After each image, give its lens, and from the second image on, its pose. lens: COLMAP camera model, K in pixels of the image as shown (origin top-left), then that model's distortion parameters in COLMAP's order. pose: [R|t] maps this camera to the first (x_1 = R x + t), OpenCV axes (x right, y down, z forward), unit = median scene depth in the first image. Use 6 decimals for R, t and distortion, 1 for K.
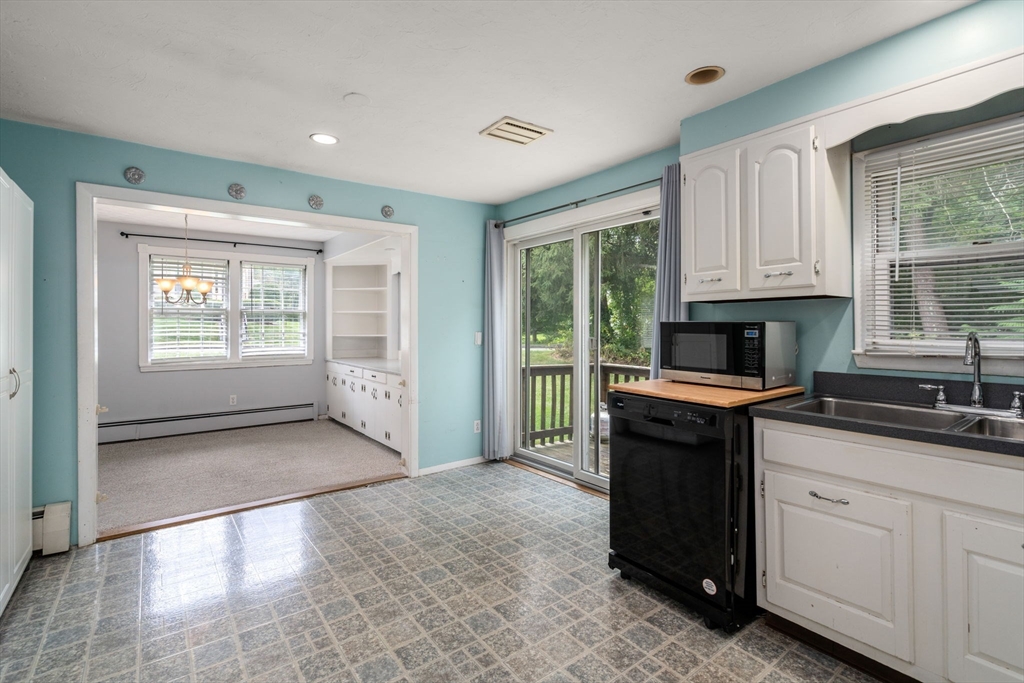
lens RADIAL K [[476.9, 0, 498.5], [0, 476.9, 312.4], [0, 0, 1]] dist [-0.003422, -0.000549]
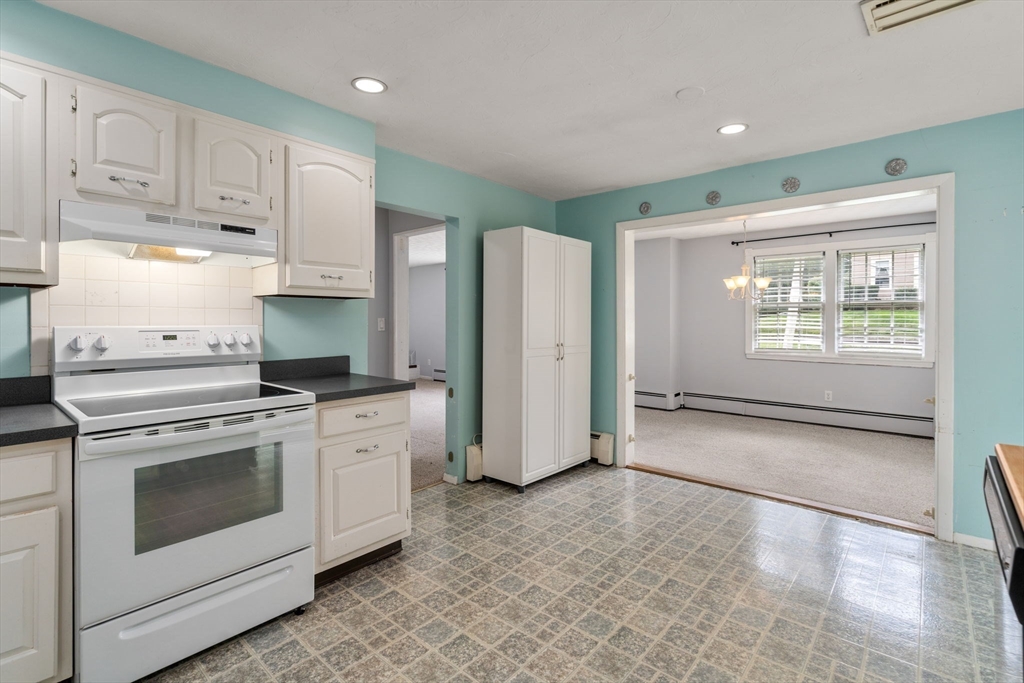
lens RADIAL K [[476.9, 0, 522.2], [0, 476.9, 321.2], [0, 0, 1]] dist [-0.003422, -0.000549]
pose [[0.225715, 0.006268, -0.974173, 0.499384], [0.027391, 0.999543, 0.012778, 0.005652], [0.973808, -0.029568, 0.225440, 0.364609]]
